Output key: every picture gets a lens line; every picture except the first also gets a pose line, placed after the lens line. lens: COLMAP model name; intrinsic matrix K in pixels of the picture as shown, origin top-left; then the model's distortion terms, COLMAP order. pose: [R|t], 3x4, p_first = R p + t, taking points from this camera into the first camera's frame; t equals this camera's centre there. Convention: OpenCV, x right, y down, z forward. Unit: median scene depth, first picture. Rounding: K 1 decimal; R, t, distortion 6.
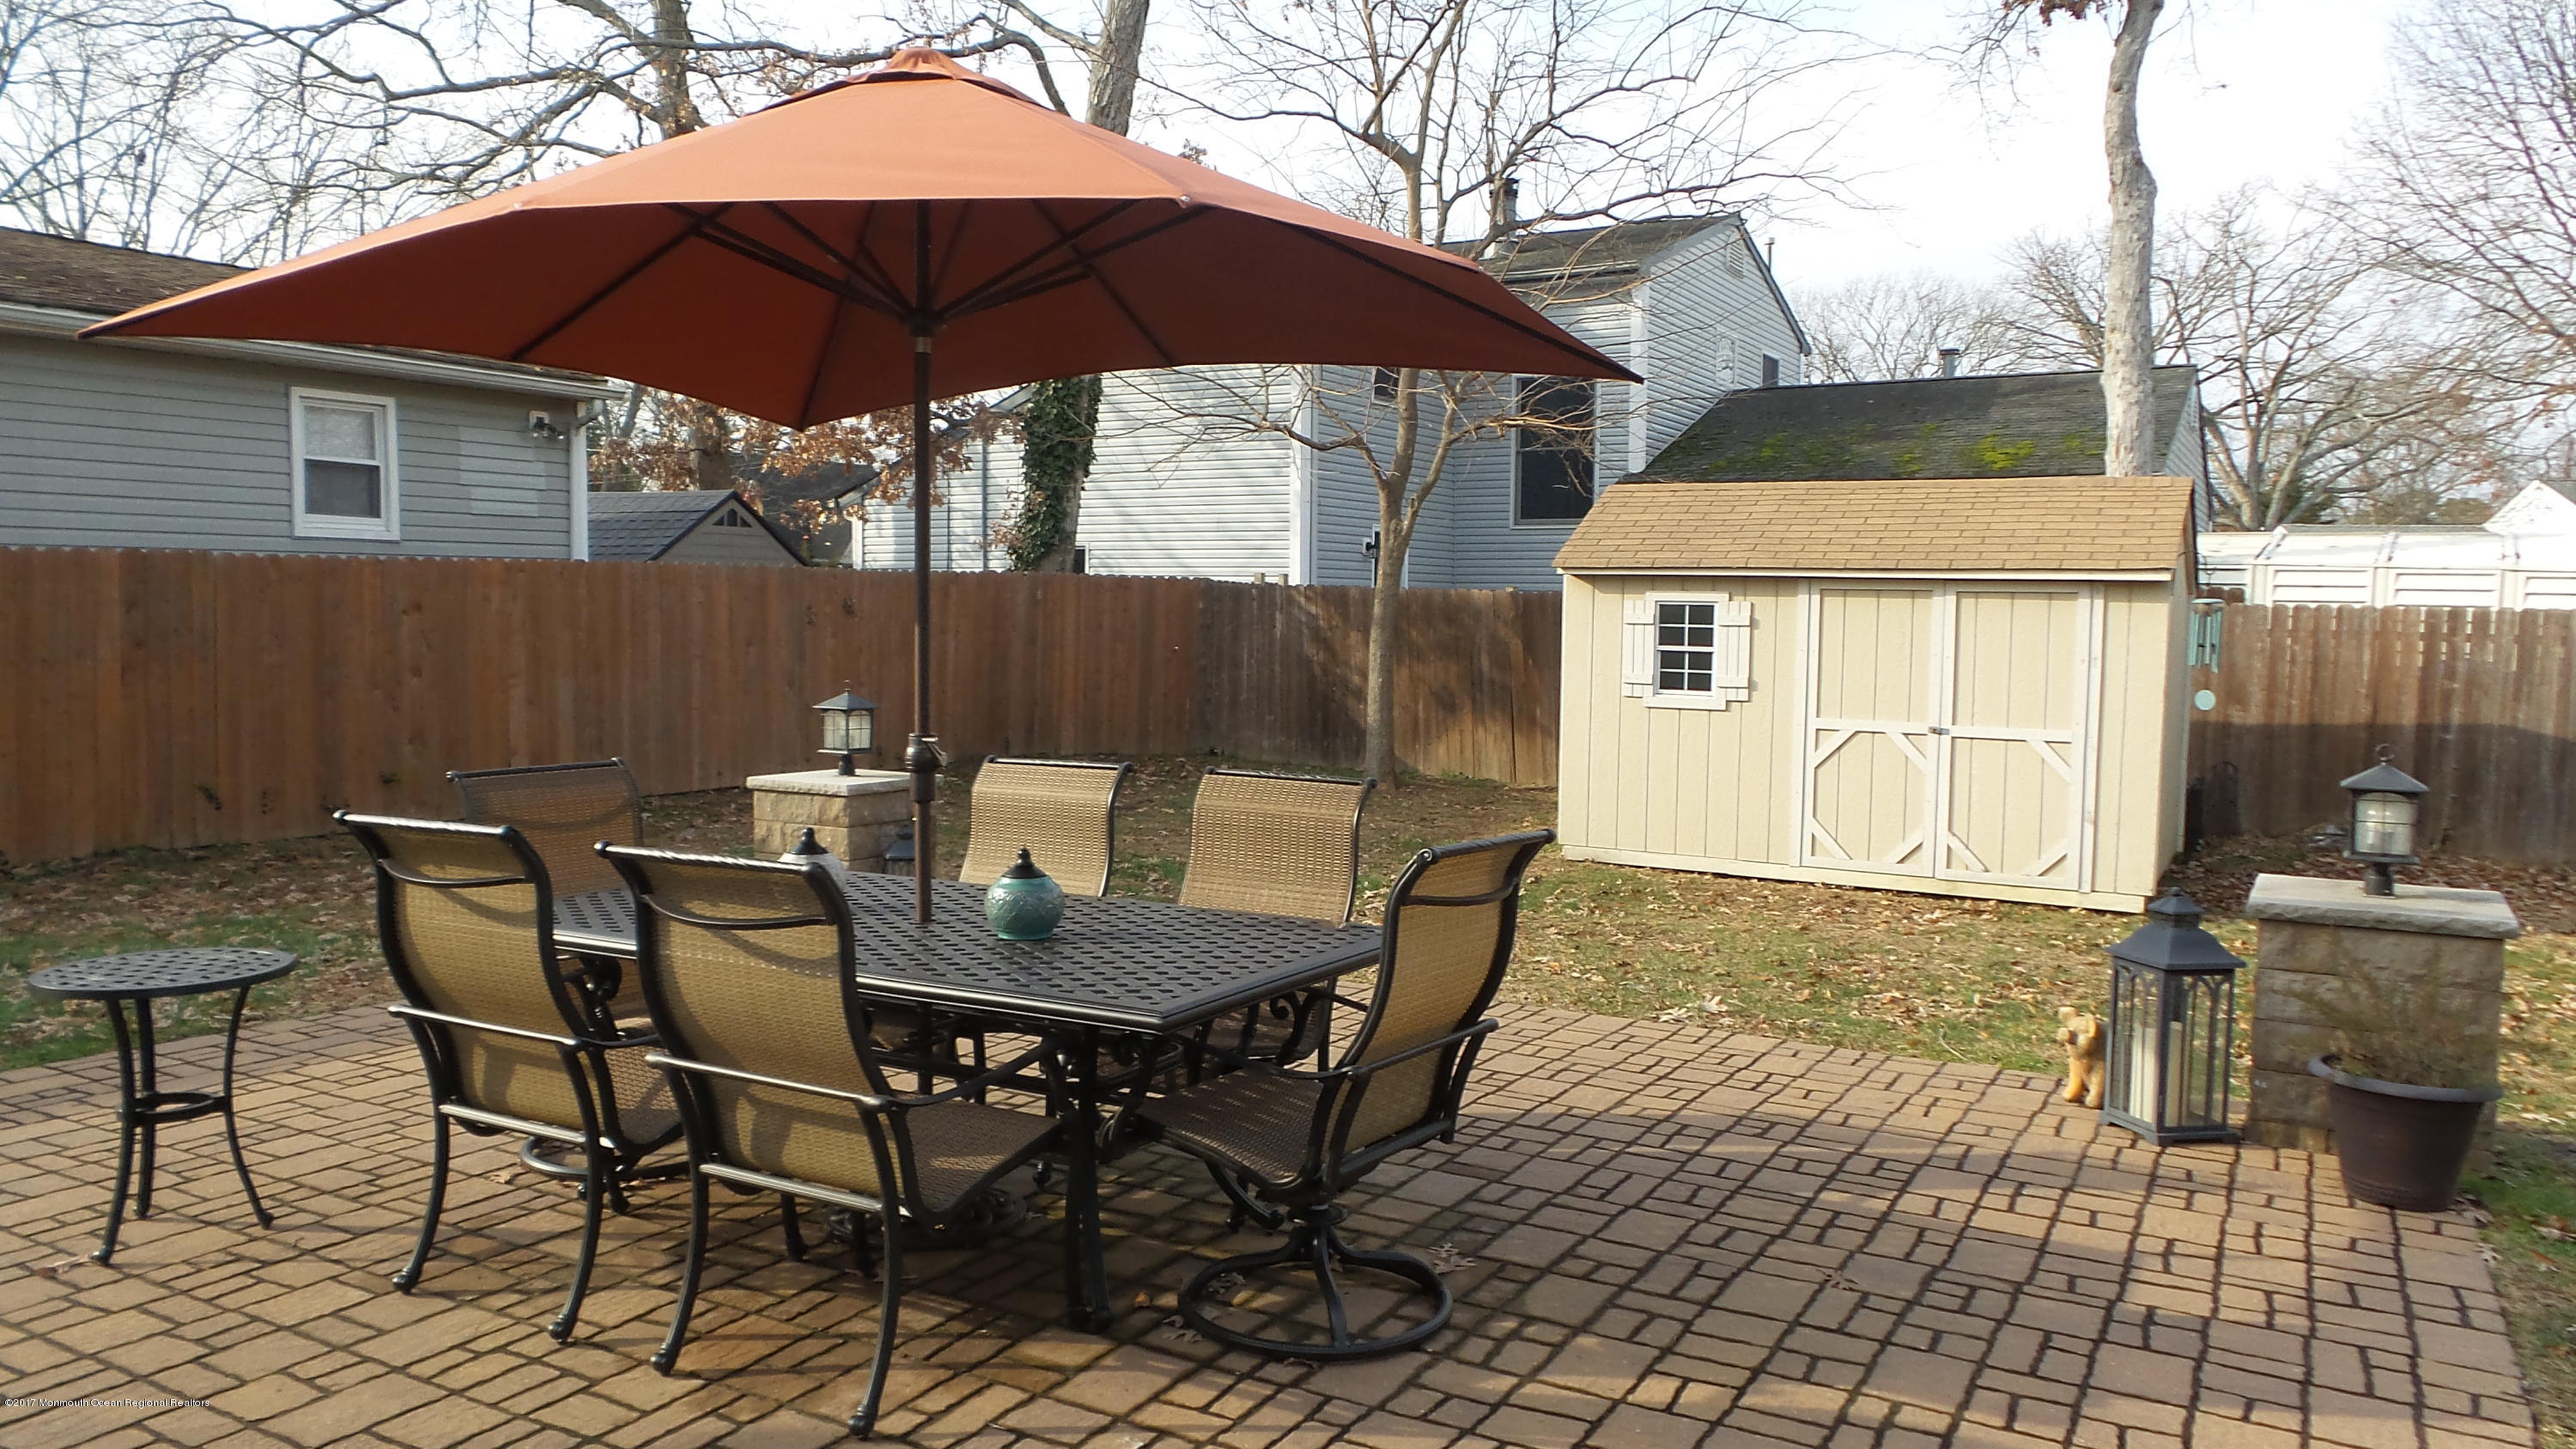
lens RADIAL K [[1796.4, 0, 1298.5], [0, 1796.4, 712.6], [0, 0, 1]] dist [0.000949, 0.001119]
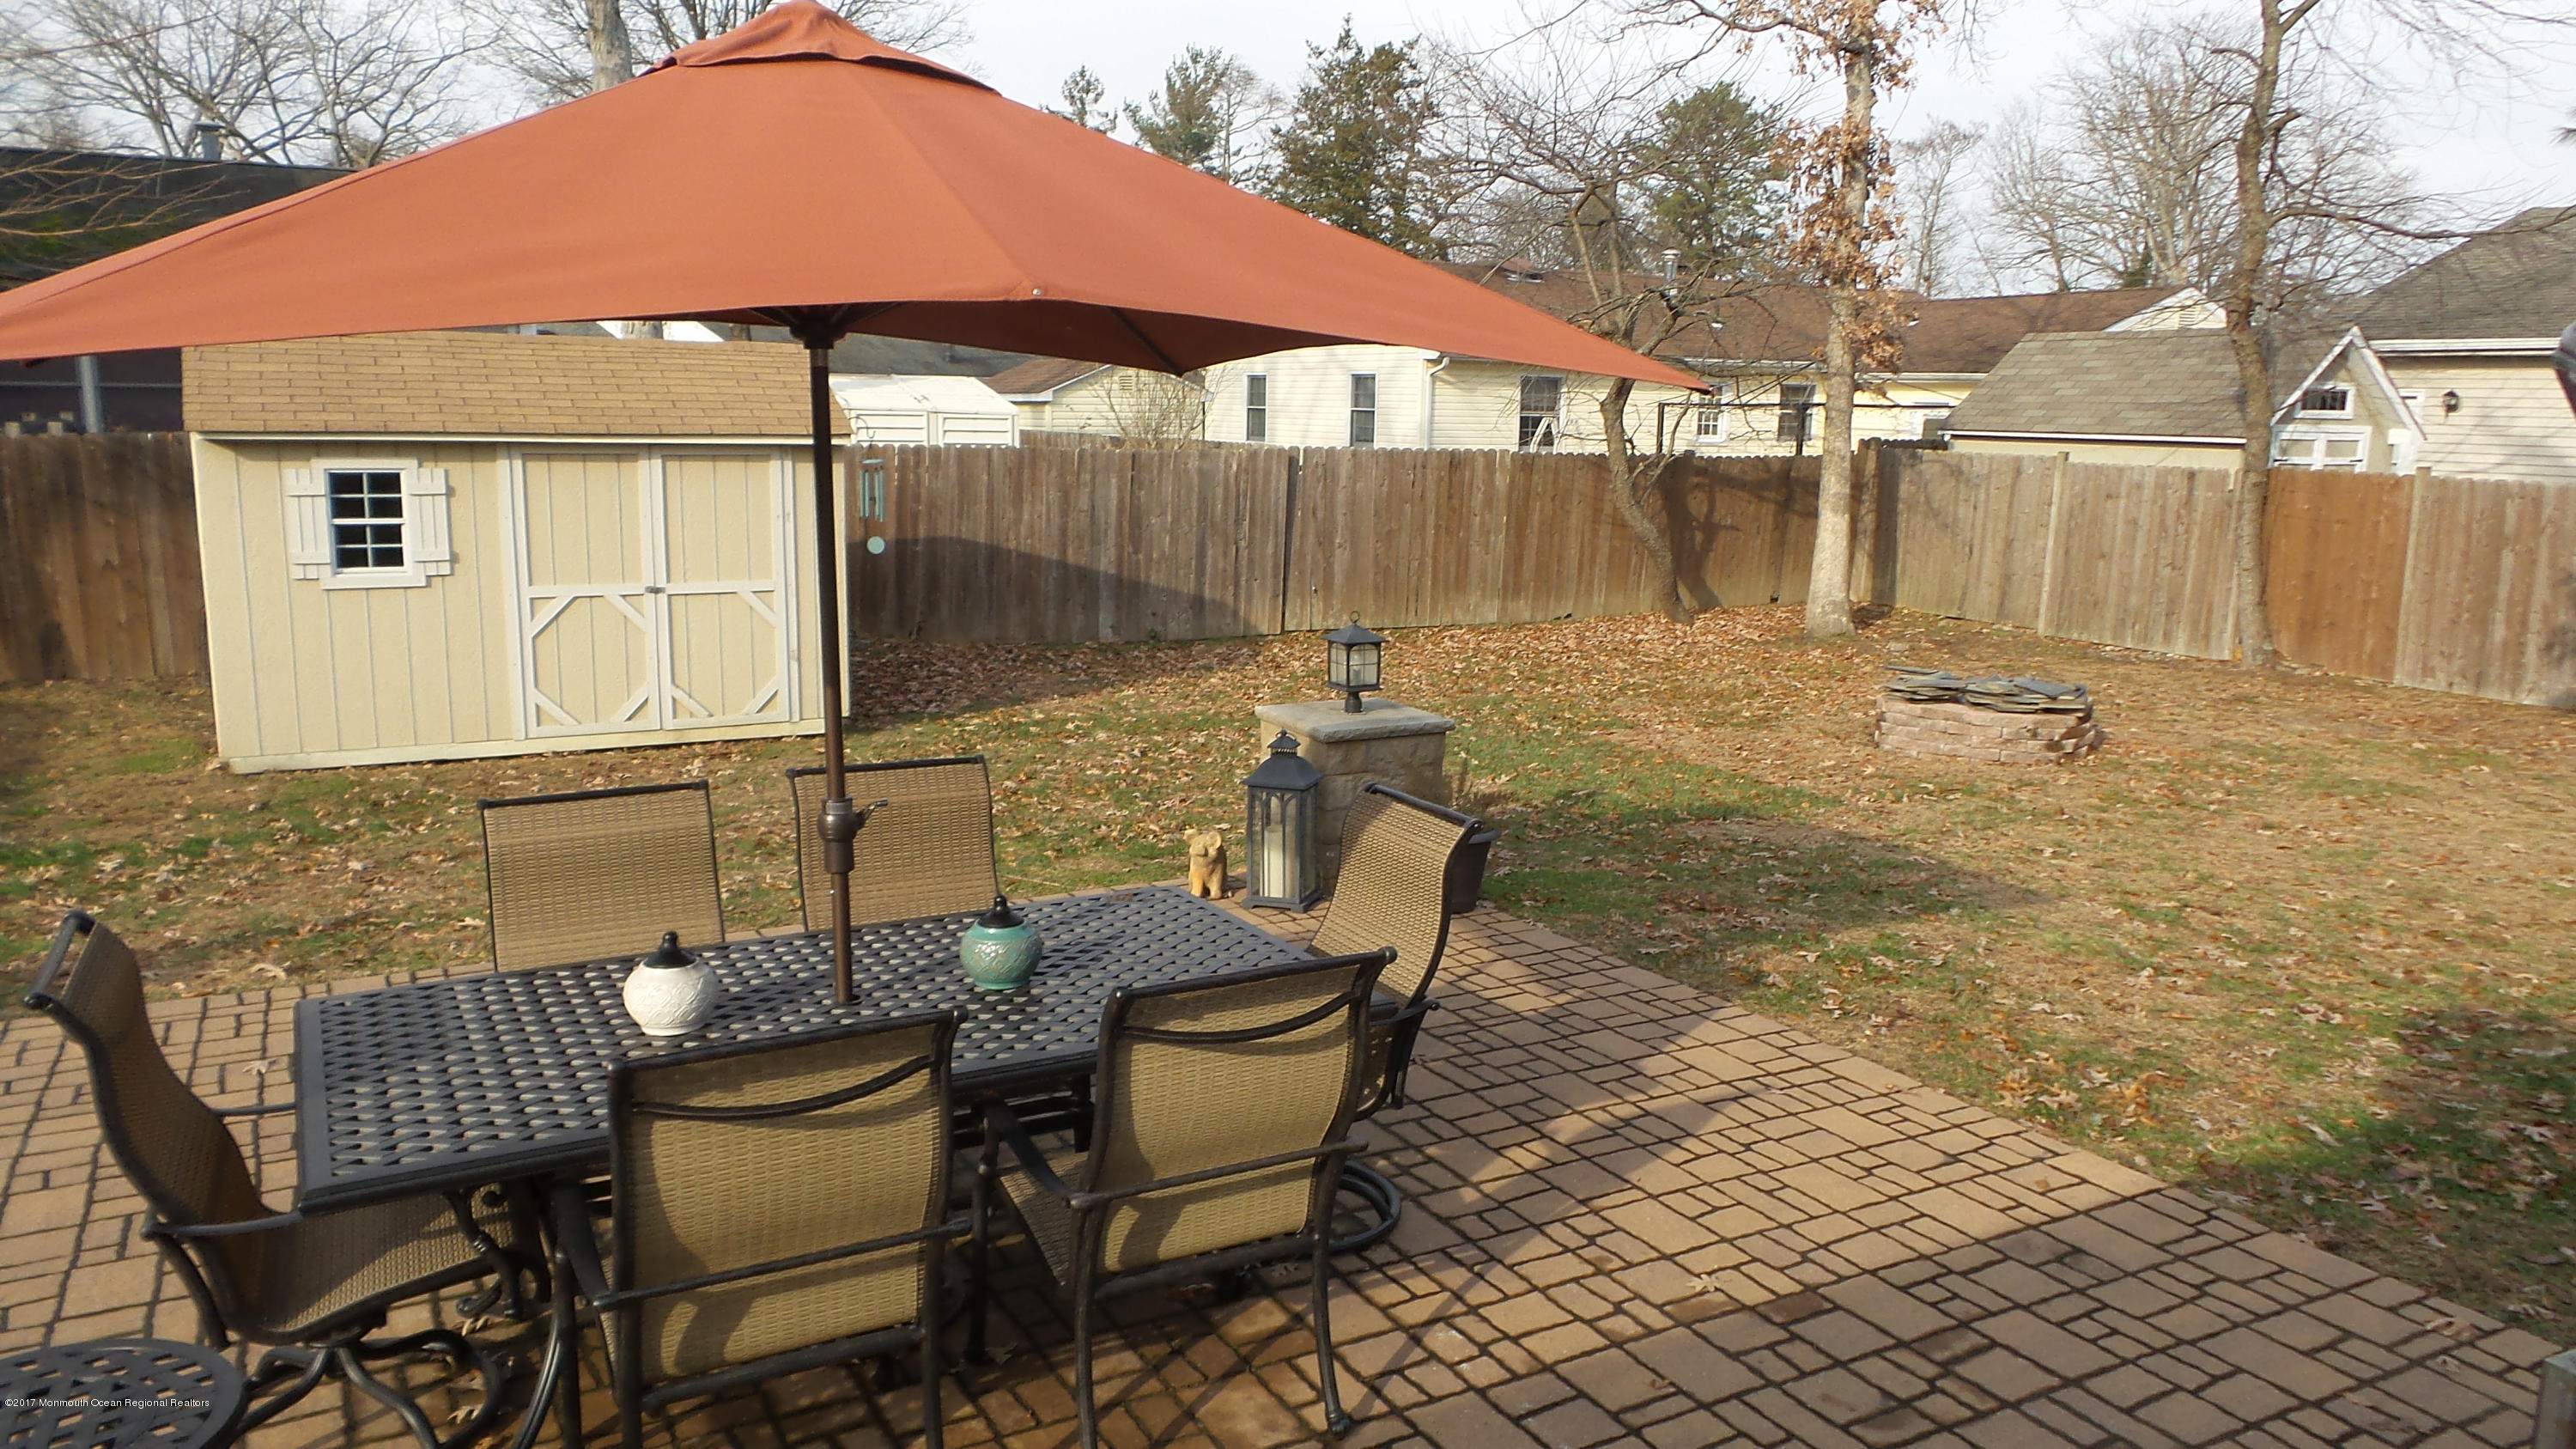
lens RADIAL K [[1802.4, 0, 1287.7], [0, 1802.4, 707.0], [0, 0, 1]] dist [0.003211, 0.007343]
pose [[0.523411, -0.150645, 0.838658, -0.329077], [0.041253, 0.987573, 0.151648, -0.064232], [-0.851081, -0.044777, 0.523121, 0.131128]]
